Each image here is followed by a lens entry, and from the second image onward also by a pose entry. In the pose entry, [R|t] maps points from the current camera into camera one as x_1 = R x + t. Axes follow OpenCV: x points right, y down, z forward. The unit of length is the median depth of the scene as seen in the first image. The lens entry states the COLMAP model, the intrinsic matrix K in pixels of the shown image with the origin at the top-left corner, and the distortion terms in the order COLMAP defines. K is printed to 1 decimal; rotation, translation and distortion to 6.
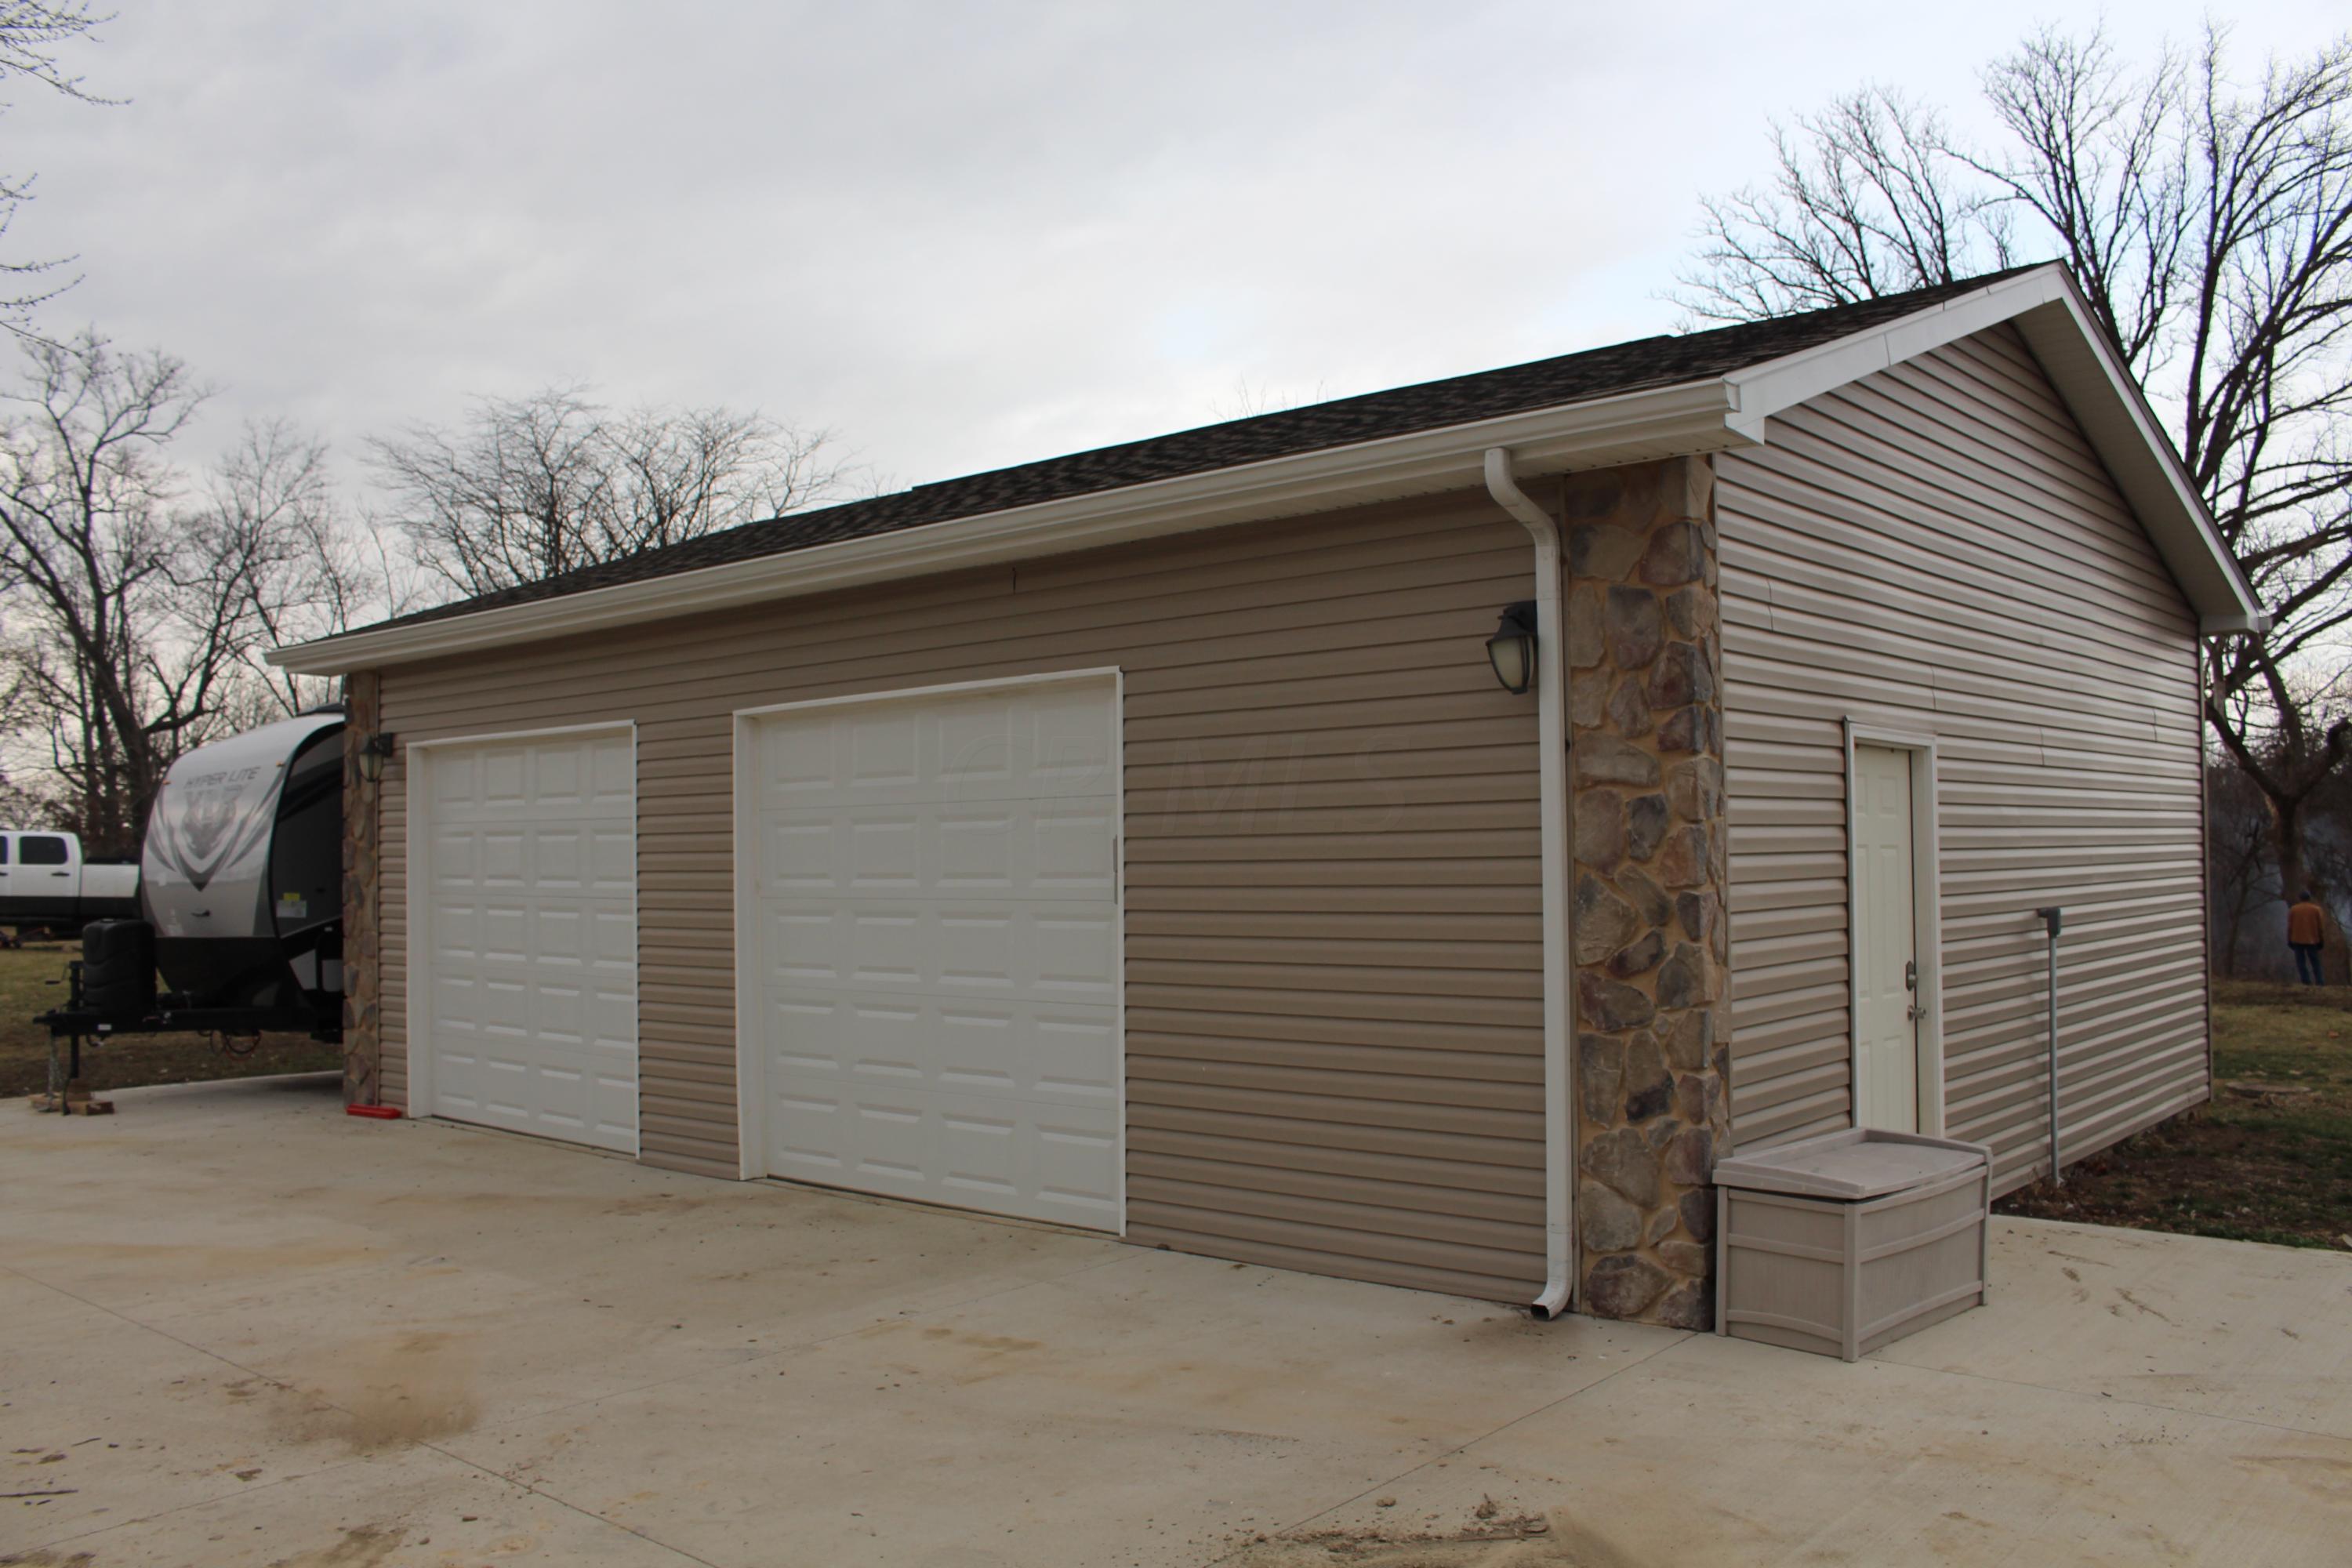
lens RADIAL K [[1947.5, 0, 1180.4], [0, 1947.5, 781.7], [0, 0, 1]] dist [-0.164852, 0.146568]
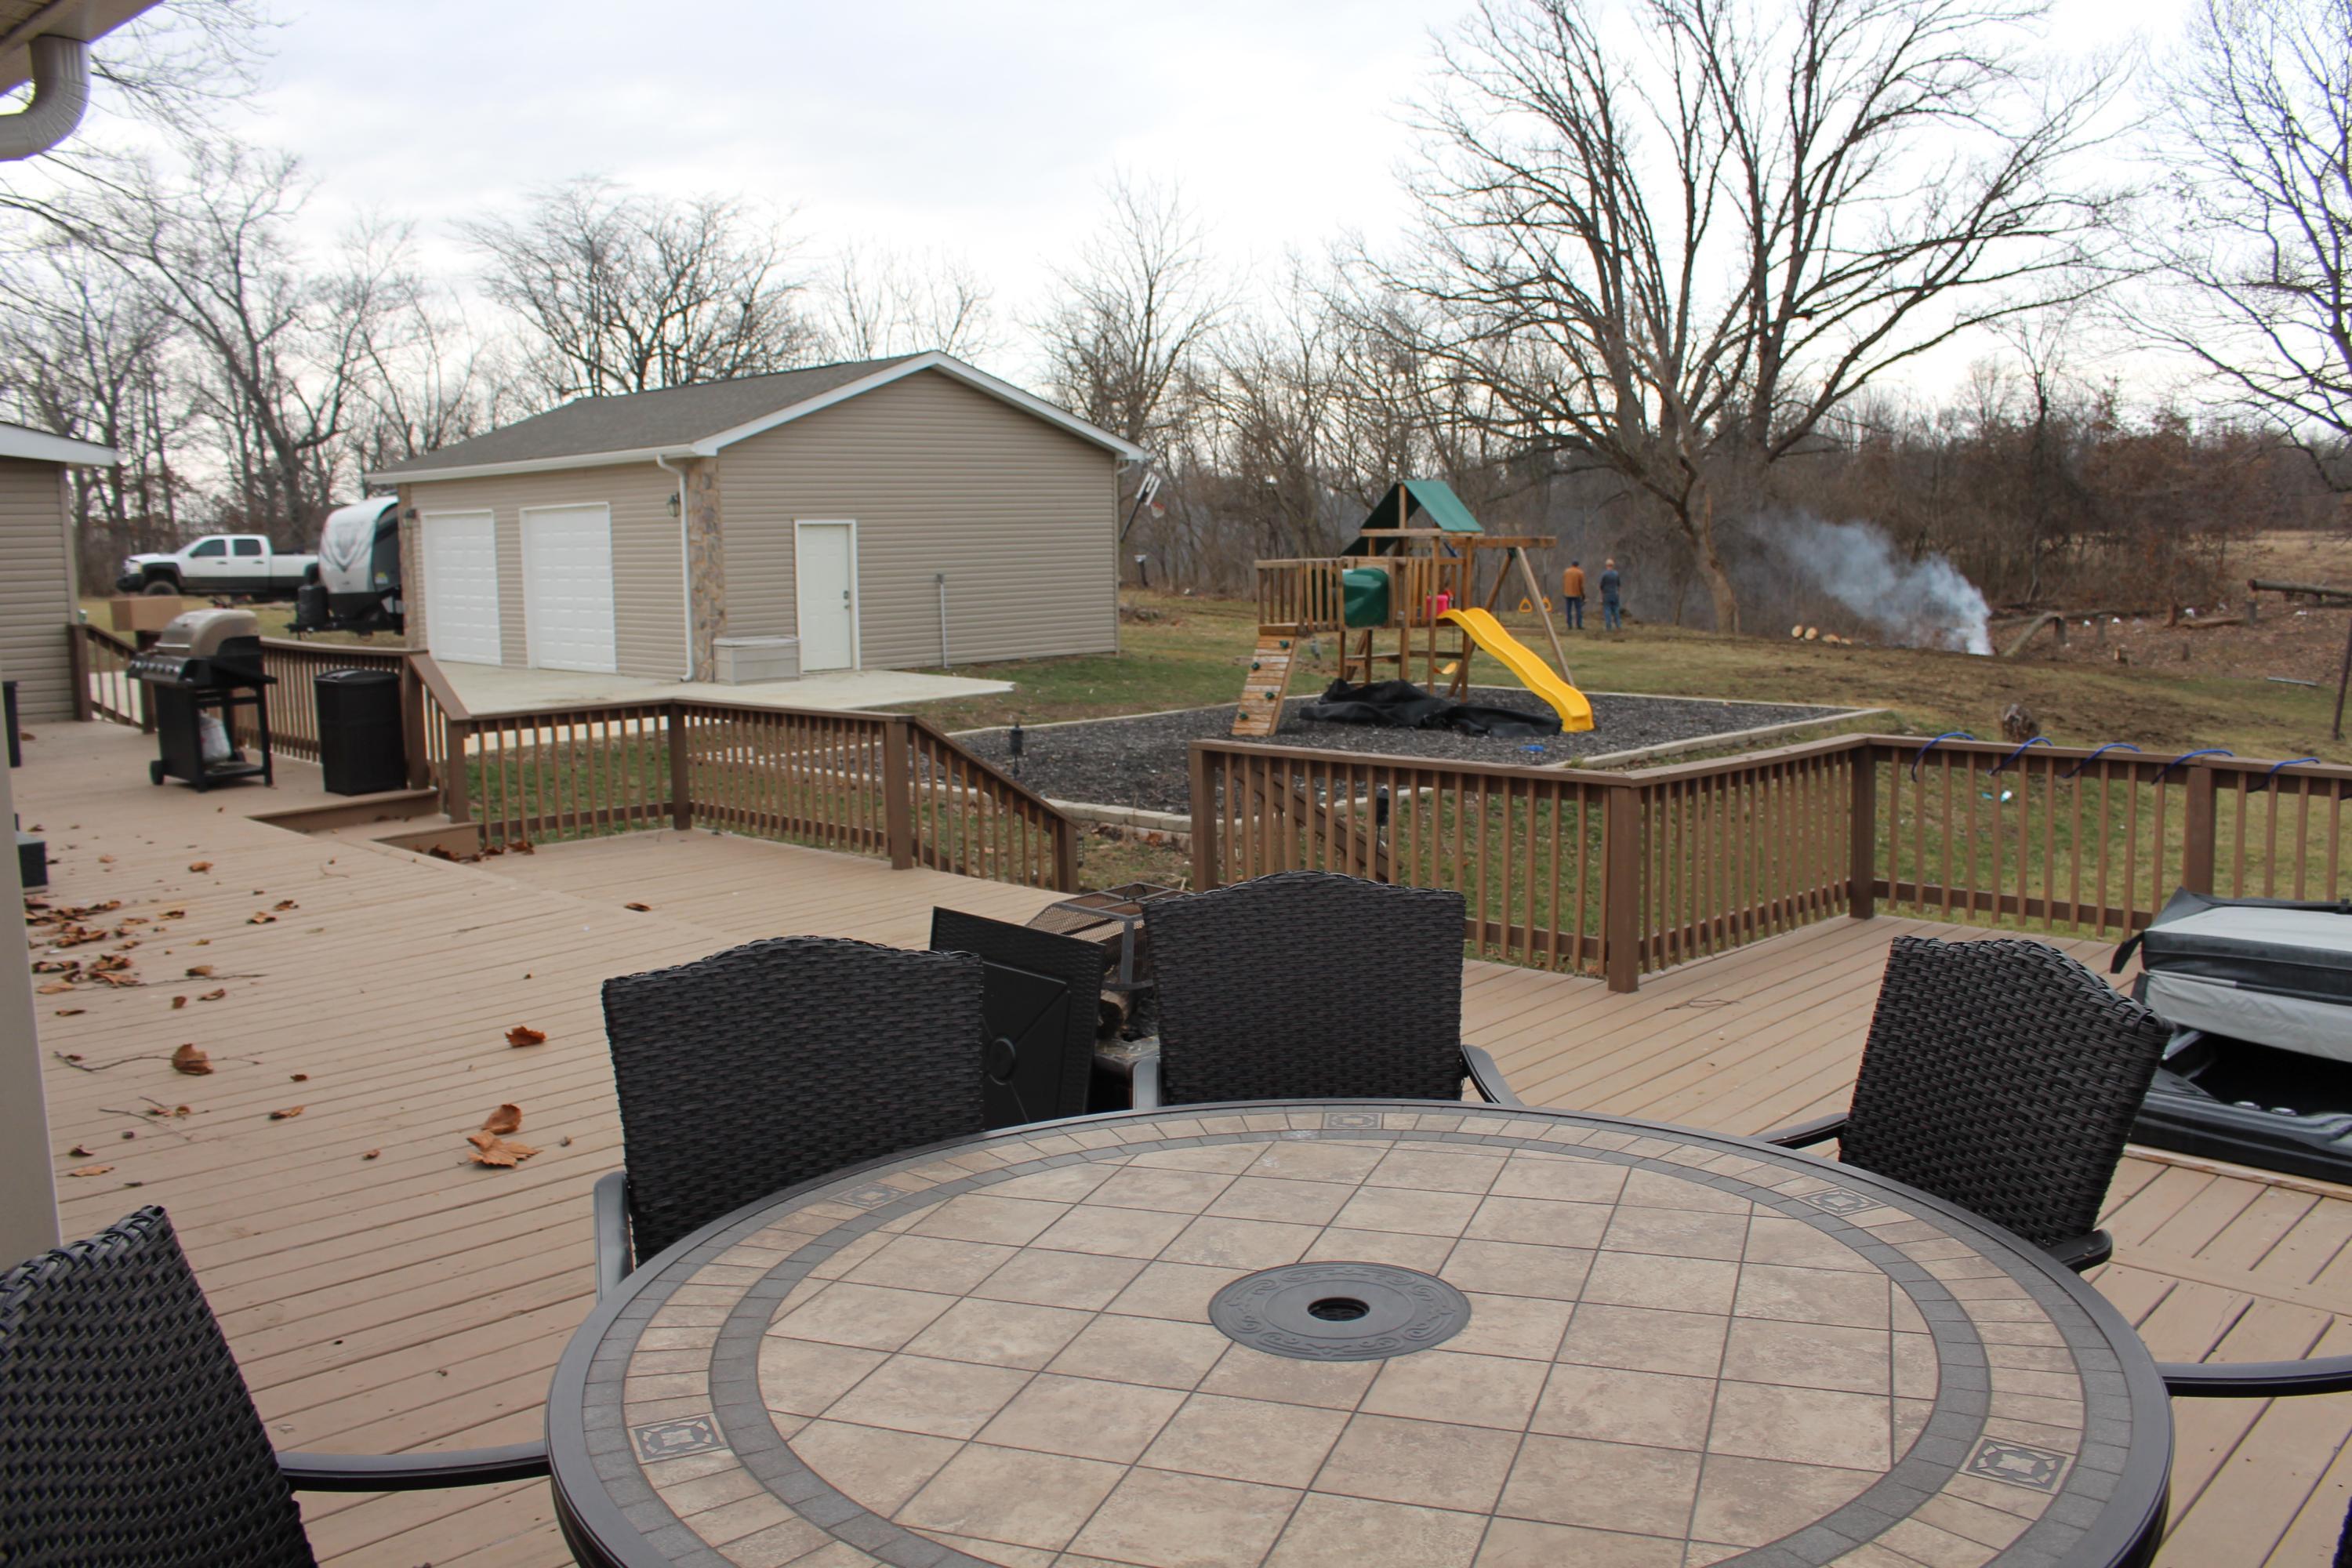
lens RADIAL K [[1947.5, 0, 1180.4], [0, 1947.5, 781.7], [0, 0, 1]] dist [-0.164852, 0.146568]
pose [[0.997869, 0.005381, -0.065028, 0.162109], [0.005826, 0.985266, 0.170928, -0.019922], [0.064990, -0.170943, 0.983135, -0.312300]]
